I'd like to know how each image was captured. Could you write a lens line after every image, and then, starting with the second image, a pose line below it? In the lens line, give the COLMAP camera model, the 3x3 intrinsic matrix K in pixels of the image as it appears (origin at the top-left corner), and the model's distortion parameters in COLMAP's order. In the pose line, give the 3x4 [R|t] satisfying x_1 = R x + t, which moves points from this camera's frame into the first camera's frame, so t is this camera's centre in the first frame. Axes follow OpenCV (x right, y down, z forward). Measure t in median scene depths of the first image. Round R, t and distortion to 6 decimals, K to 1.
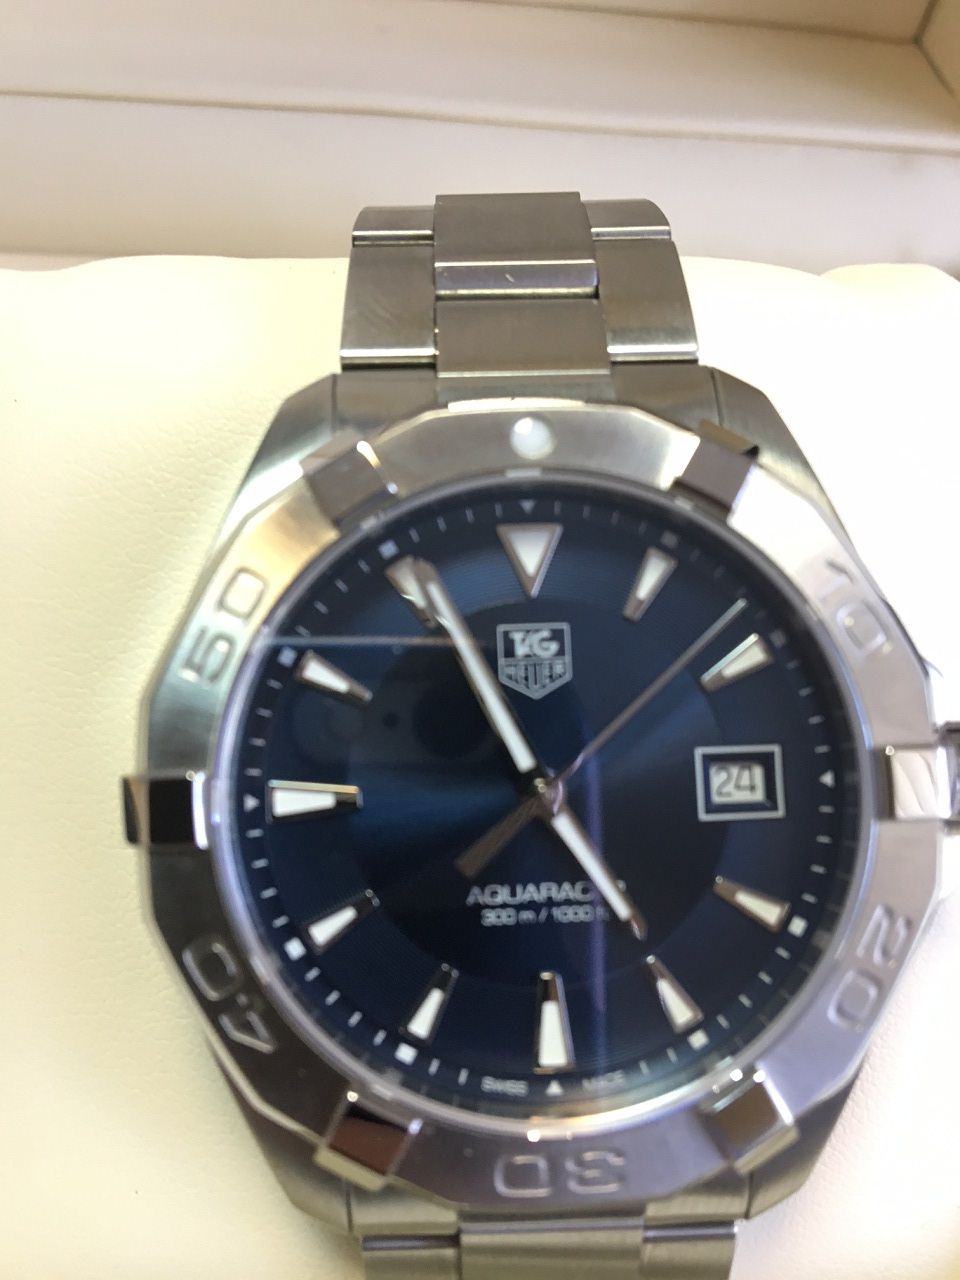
lens RADIAL K [[1111.9, 0, 473.3], [0, 1111.9, 659.7], [0, 0, 1]] dist [0.038275, 0.001692]
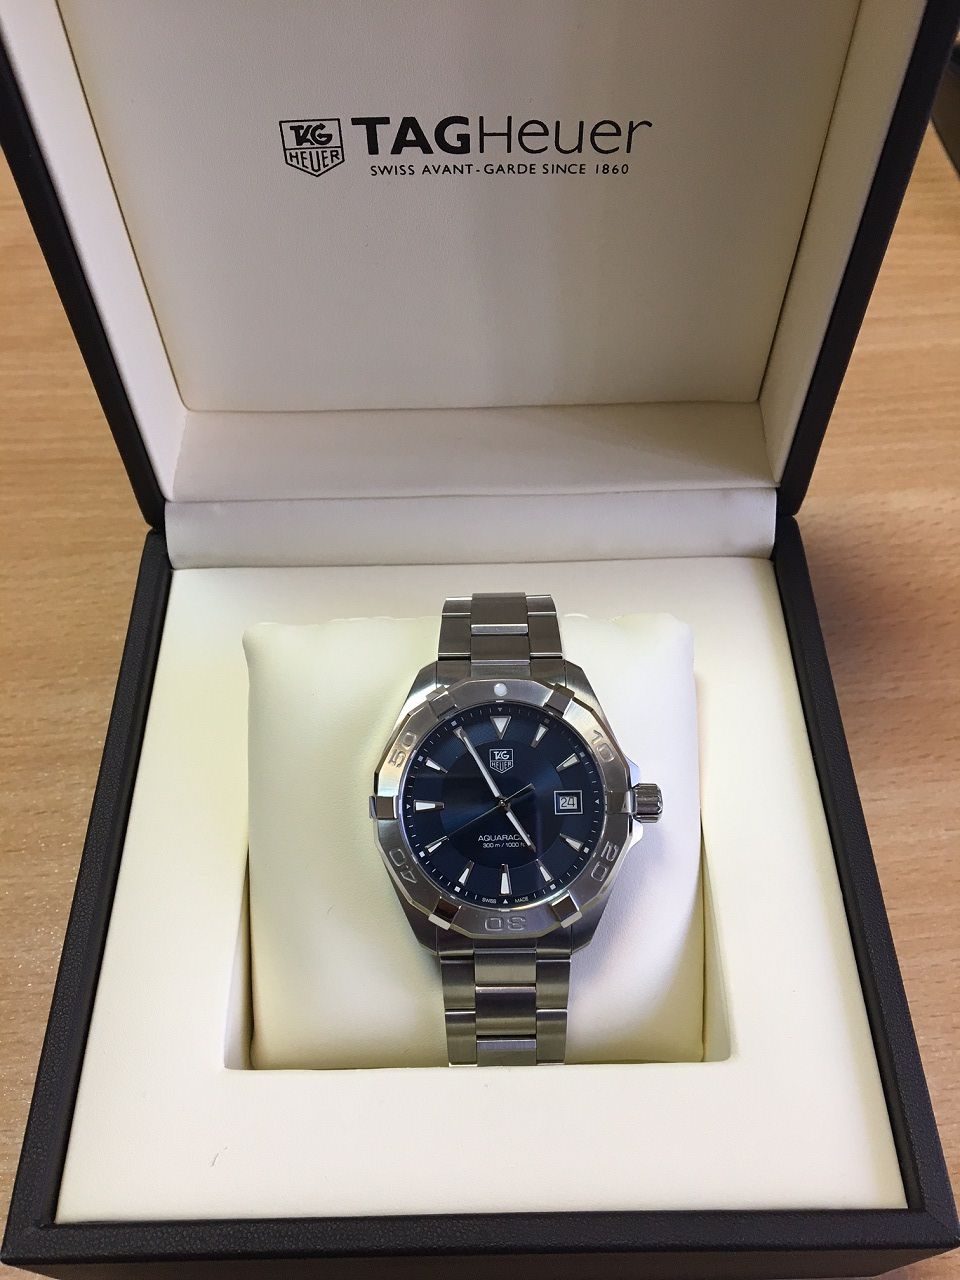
lens RADIAL K [[1111.9, 0, 491.0], [0, 1111.9, 635.9], [0, 0, 1]] dist [0.038275, 0.001692]
pose [[0.999286, 0.009415, -0.036582, 0.136119], [-0.013028, 0.994921, -0.099814, -0.035865], [0.035456, 0.100219, 0.994333, -2.088749]]
